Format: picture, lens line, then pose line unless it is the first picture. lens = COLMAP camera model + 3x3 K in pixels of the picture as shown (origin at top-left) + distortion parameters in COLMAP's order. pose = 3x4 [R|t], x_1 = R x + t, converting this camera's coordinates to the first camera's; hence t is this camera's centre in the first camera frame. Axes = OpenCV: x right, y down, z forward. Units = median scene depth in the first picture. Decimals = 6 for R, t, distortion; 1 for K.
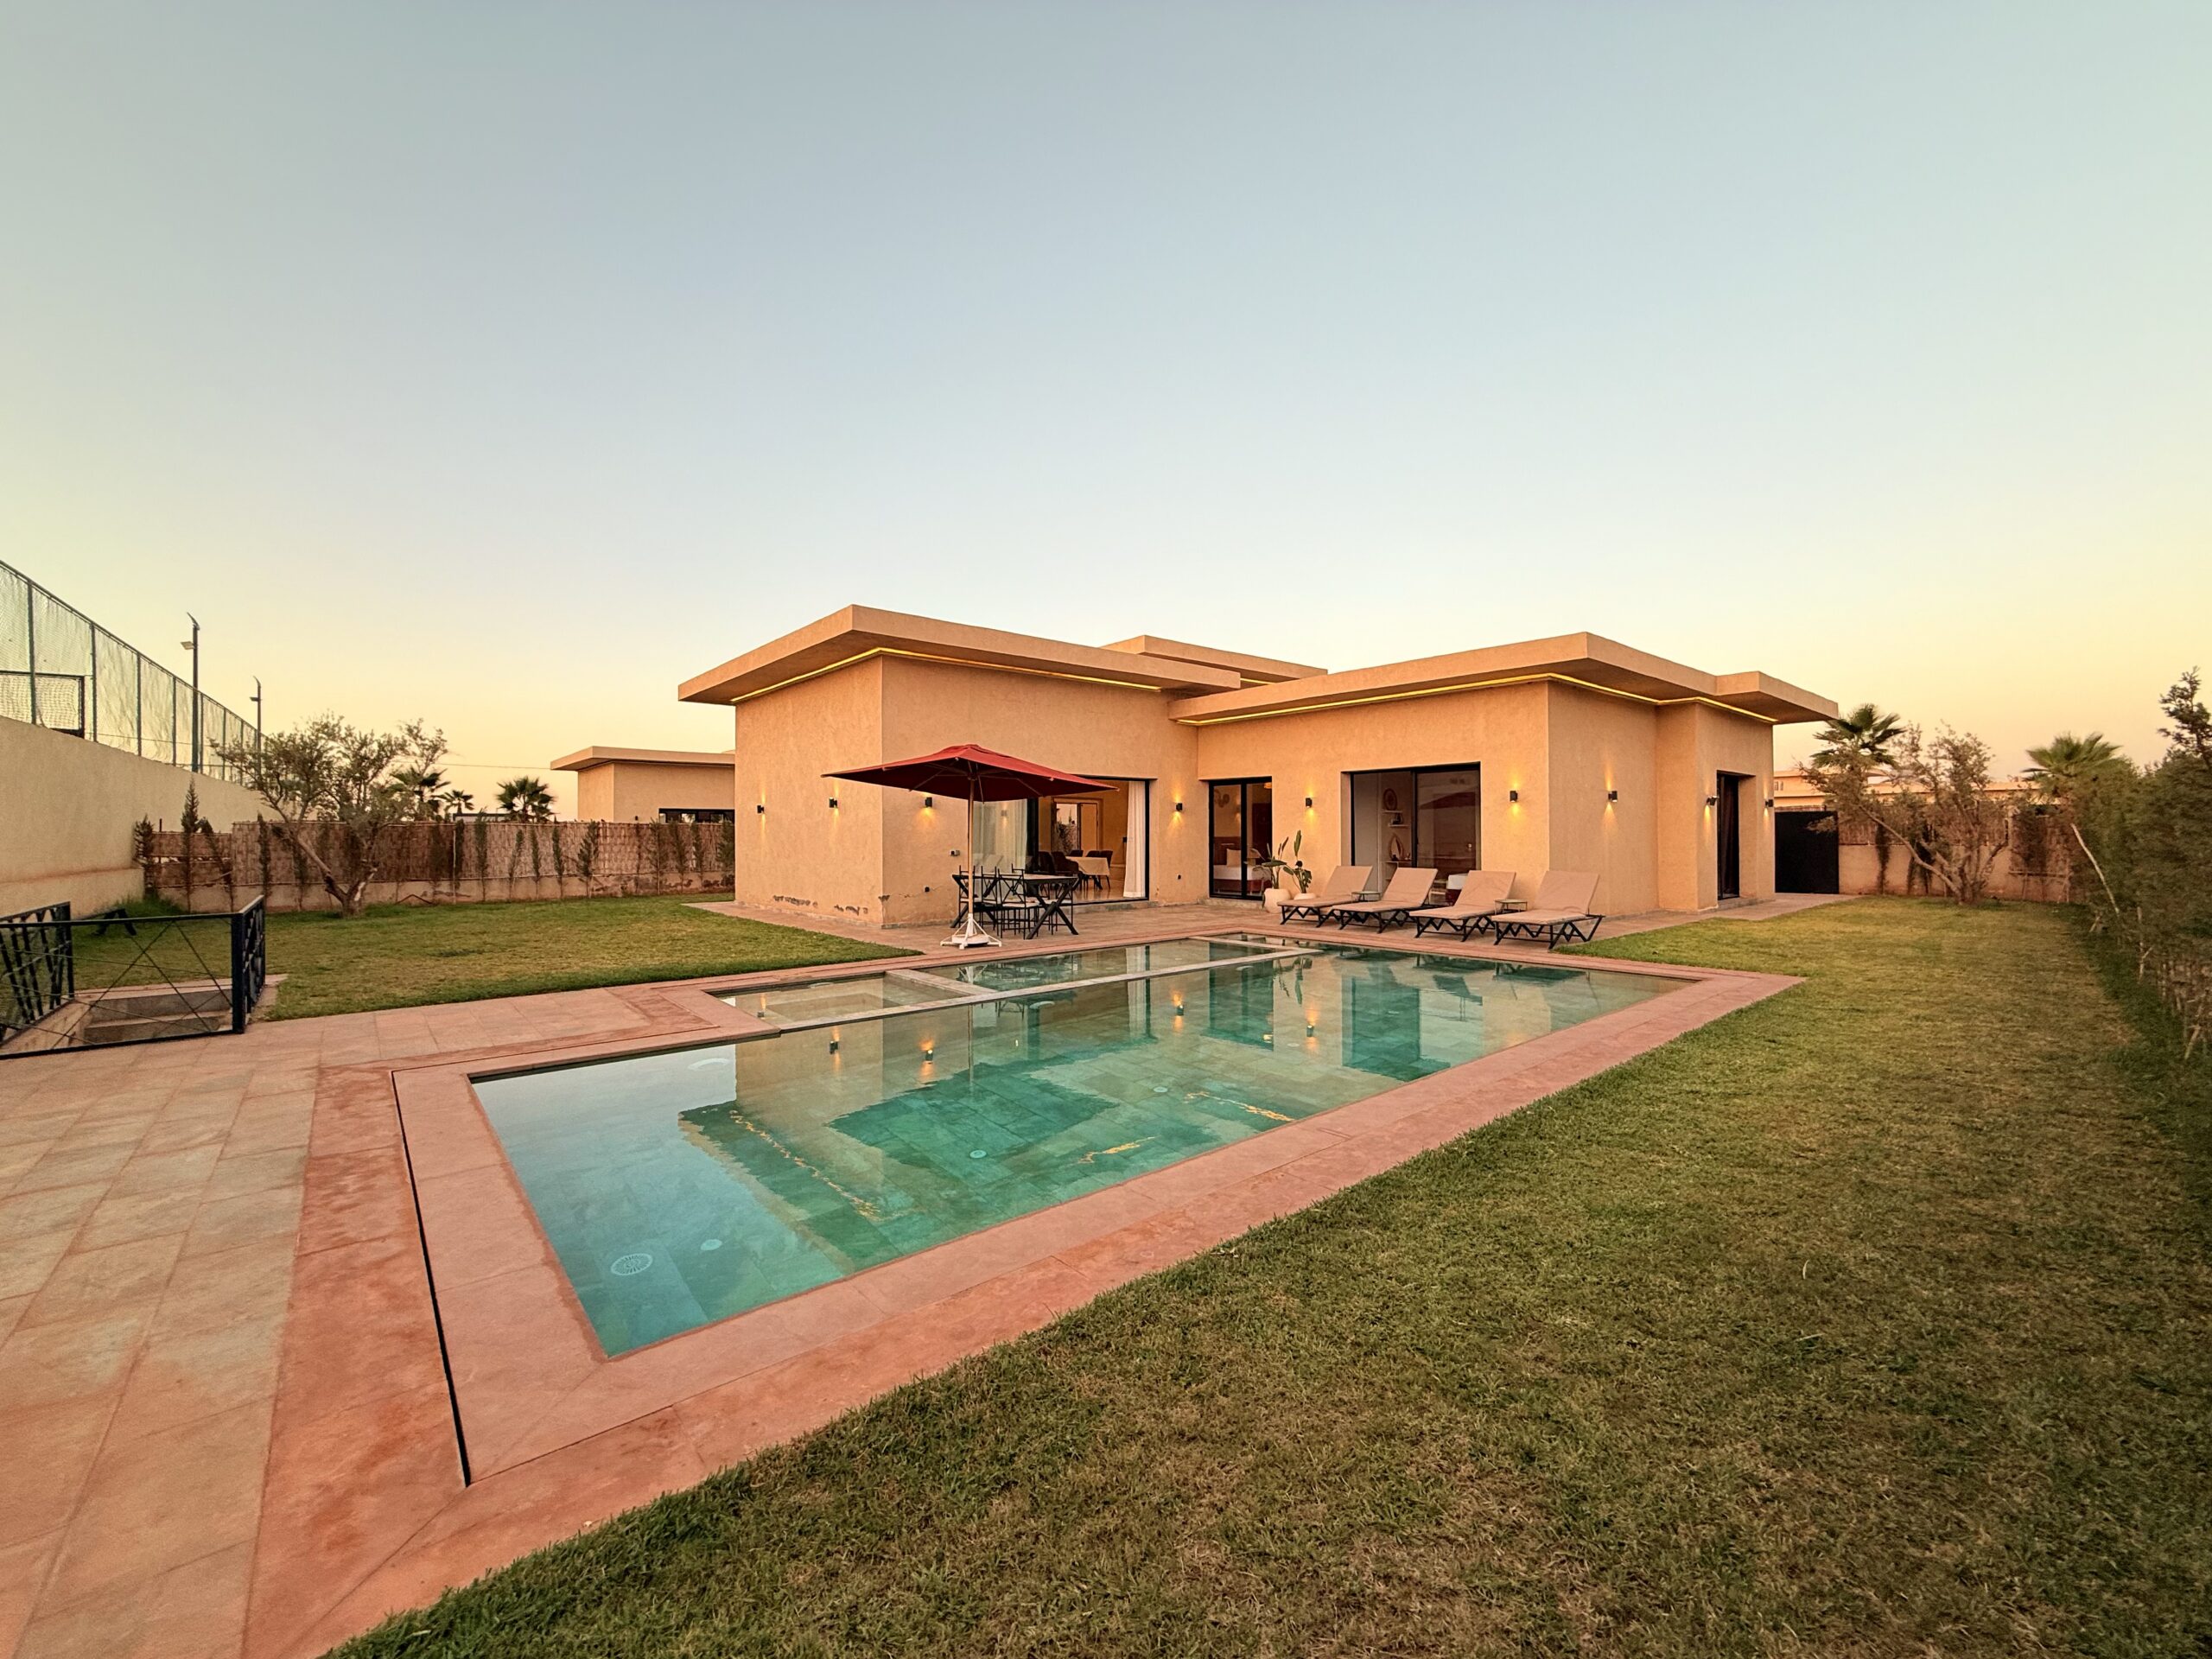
lens RADIAL K [[879.1, 0, 1106.0], [0, 879.1, 829.5], [0, 0, 1]] dist [0.001421, -0.000454]
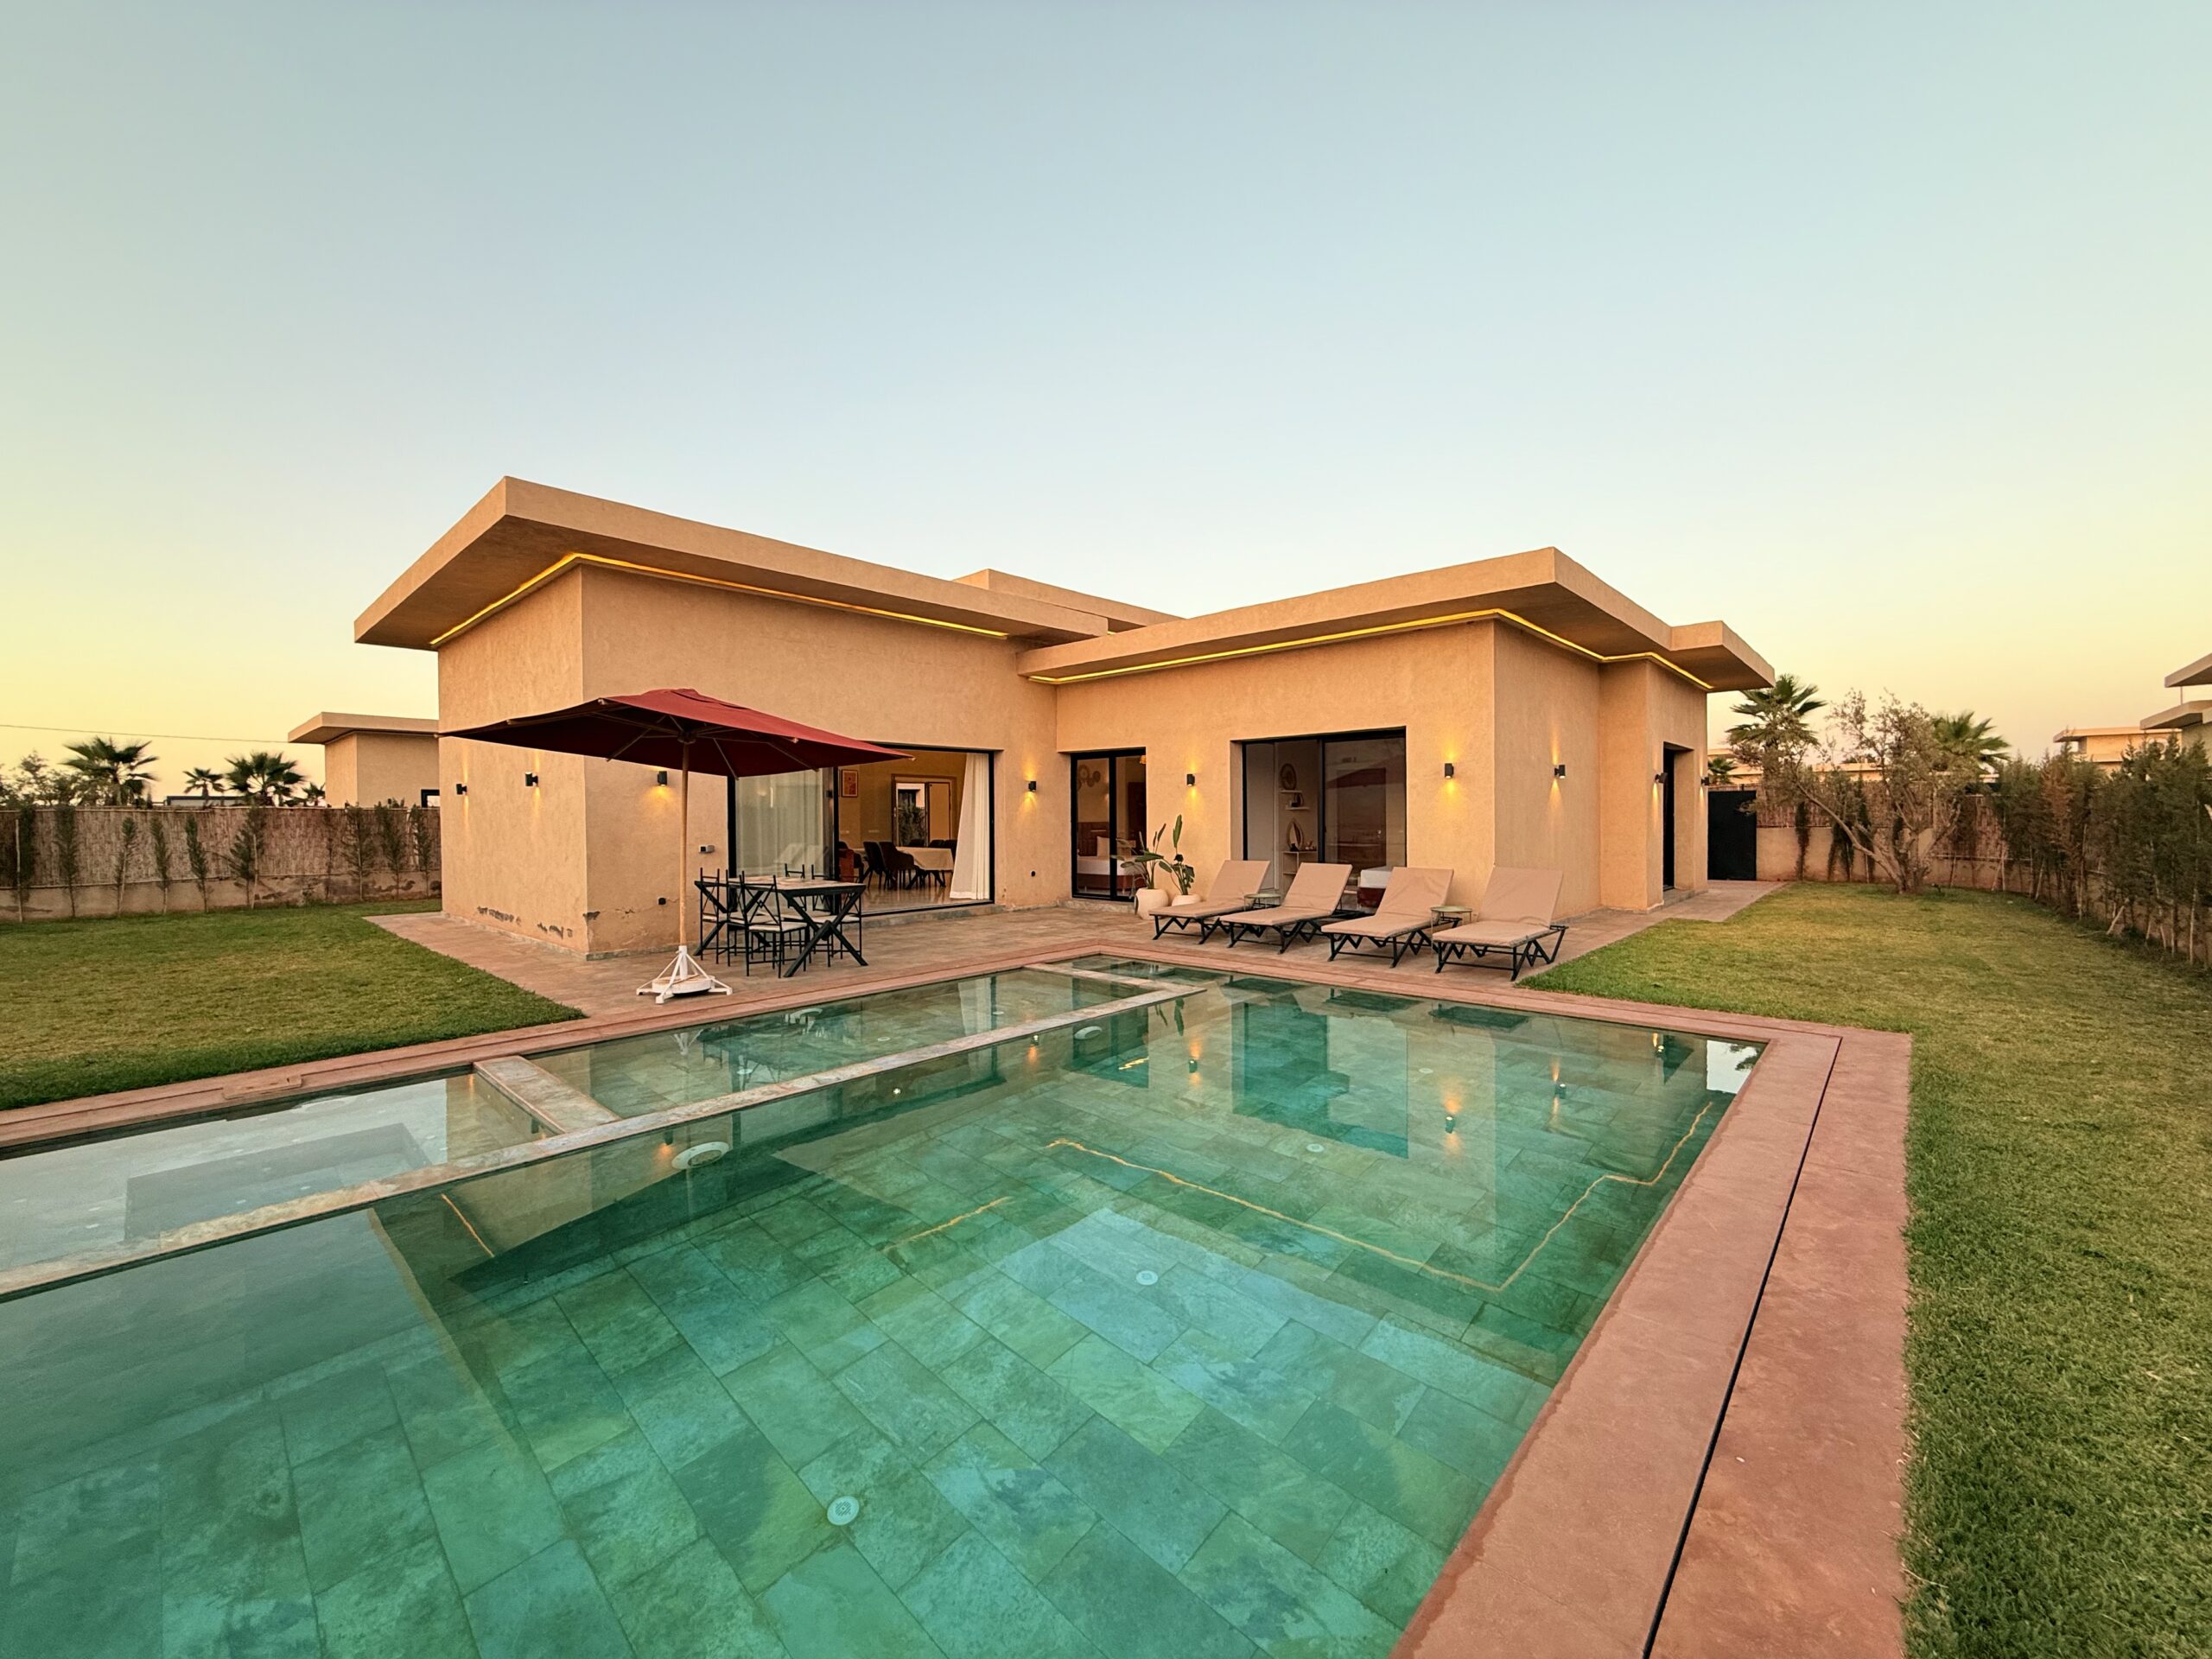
lens RADIAL K [[879.1, 0, 1106.0], [0, 879.1, 829.5], [0, 0, 1]] dist [0.001421, -0.000454]
pose [[0.992690, -0.006432, 0.120520, 0.059401], [0.003926, 0.999771, 0.021021, -0.002908], [-0.120627, -0.020394, 0.992488, 0.223213]]
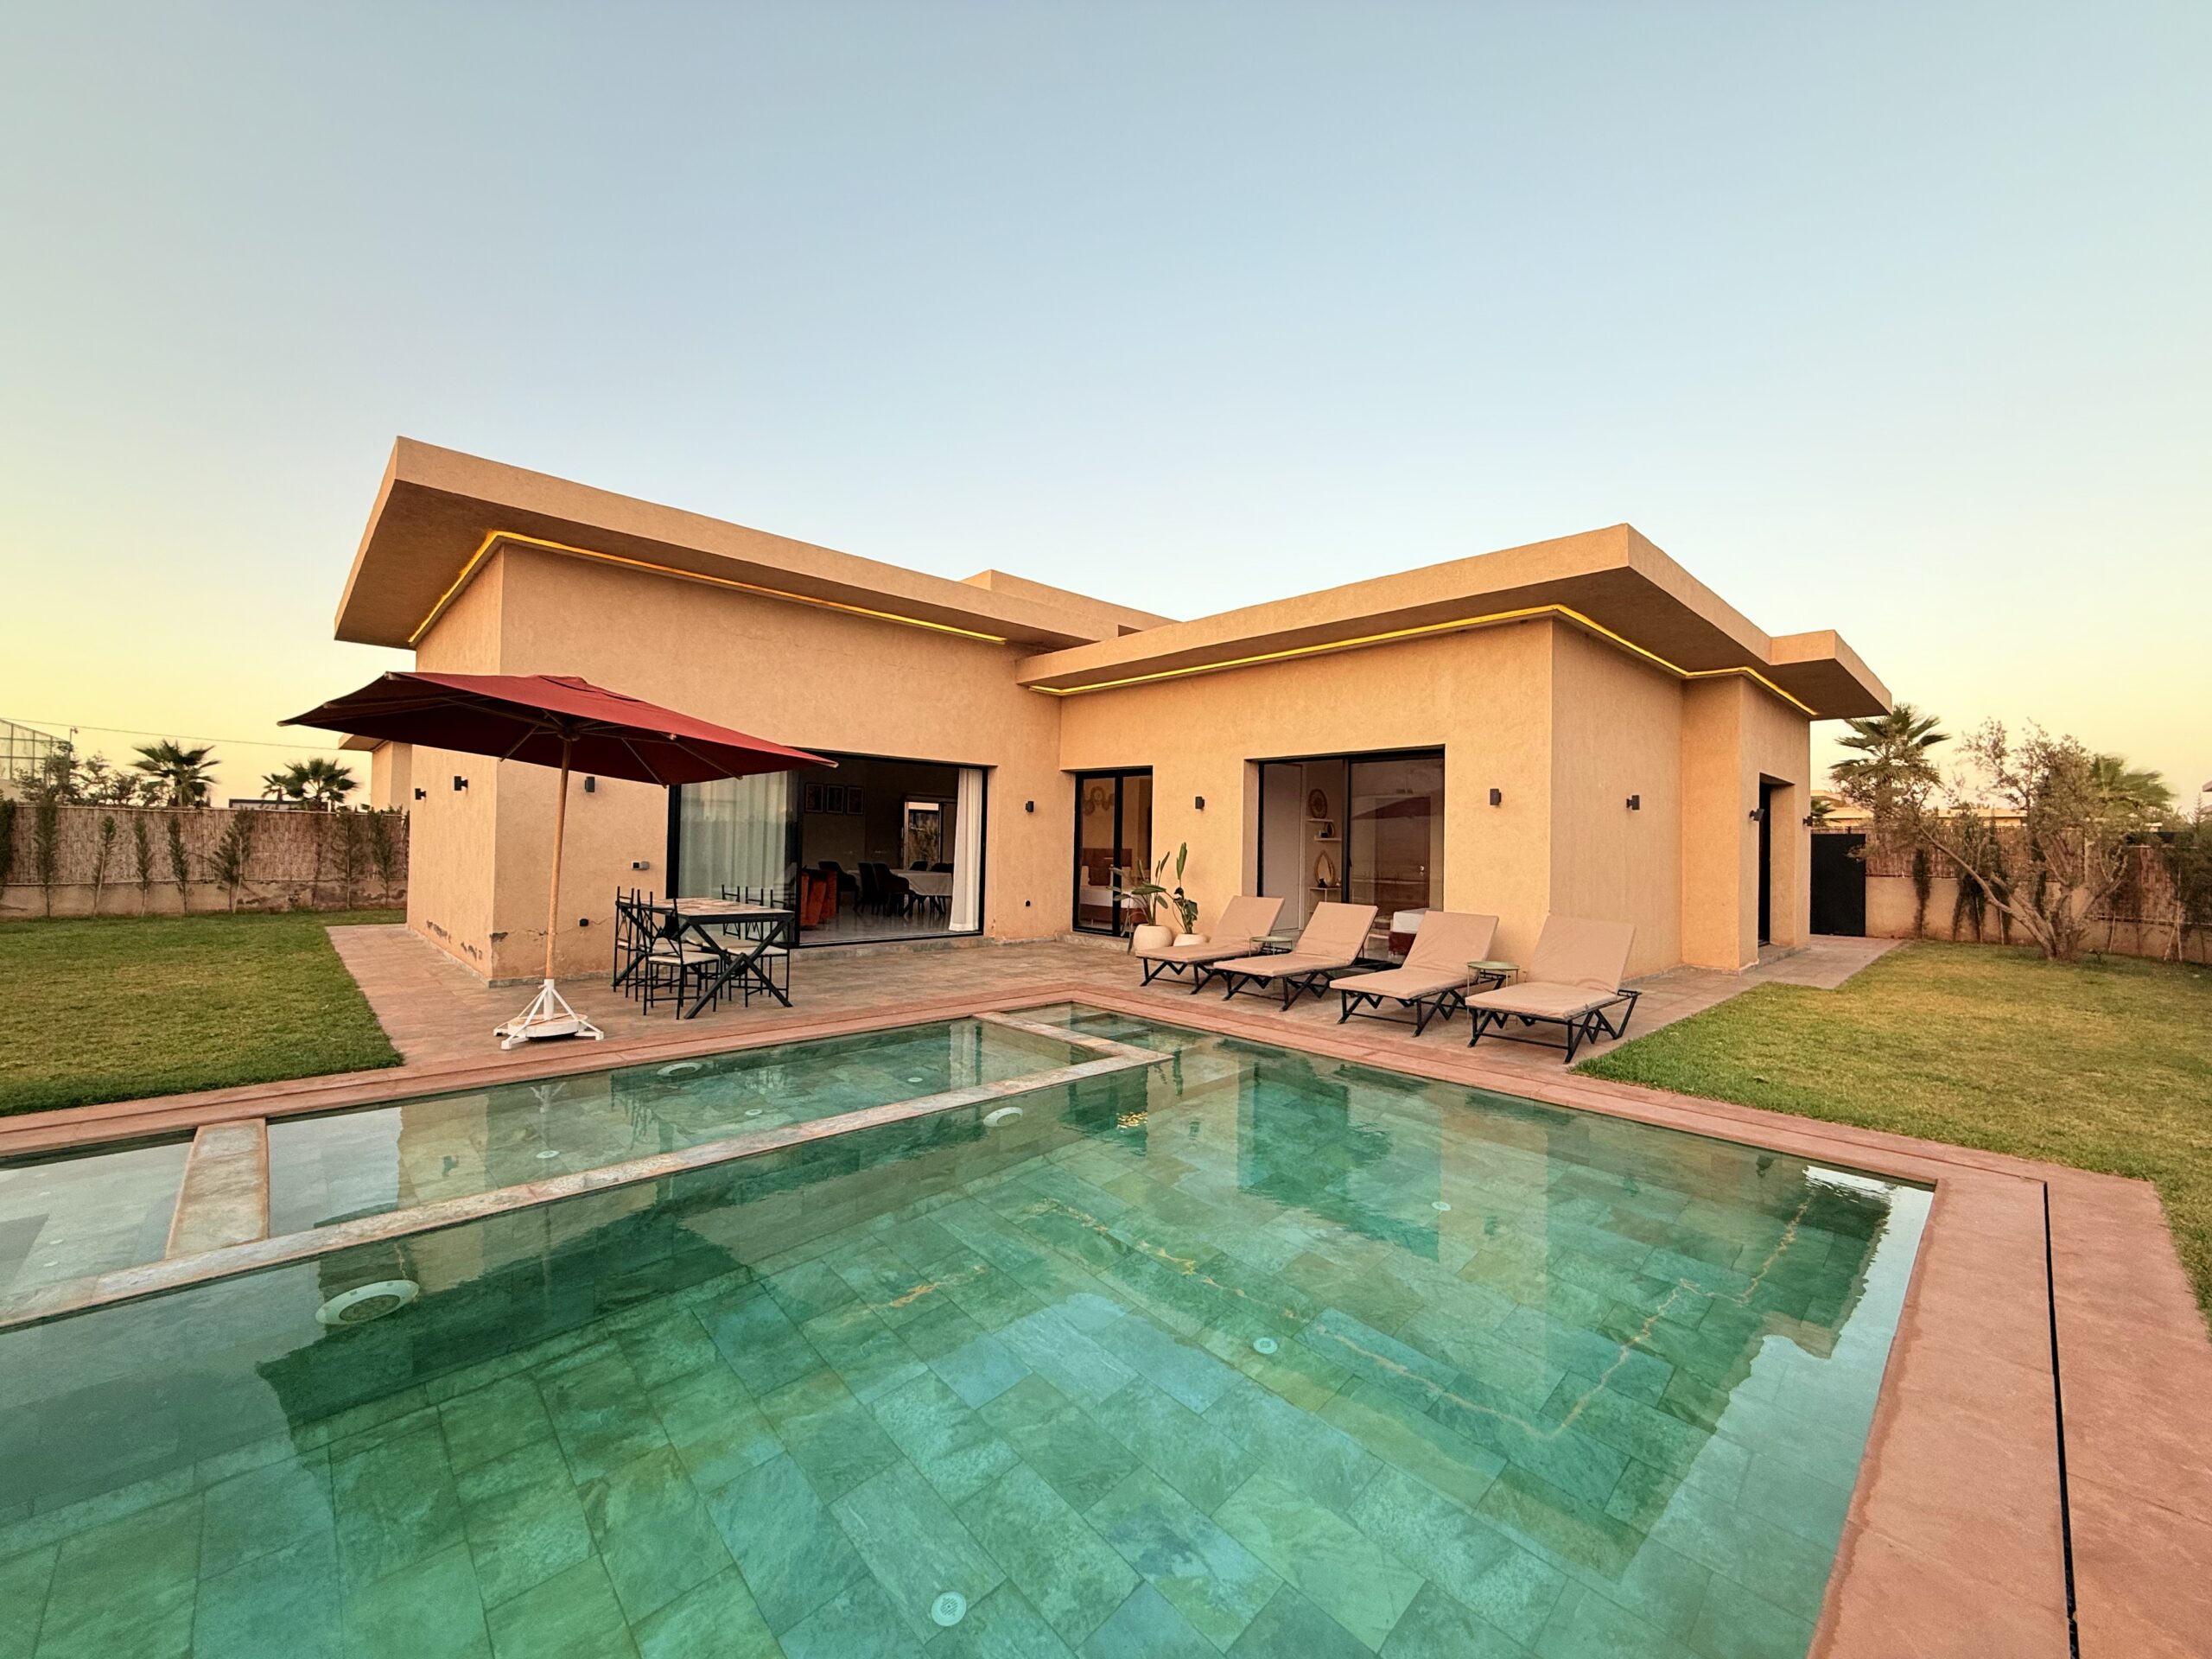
lens RADIAL K [[879.1, 0, 1106.0], [0, 879.1, 829.5], [0, 0, 1]] dist [0.001421, -0.000454]
pose [[0.998178, 0.023951, 0.055385, 0.118474], [-0.023421, 0.999674, -0.010197, -0.000864], [-0.055611, 0.008881, 0.998413, 0.307486]]
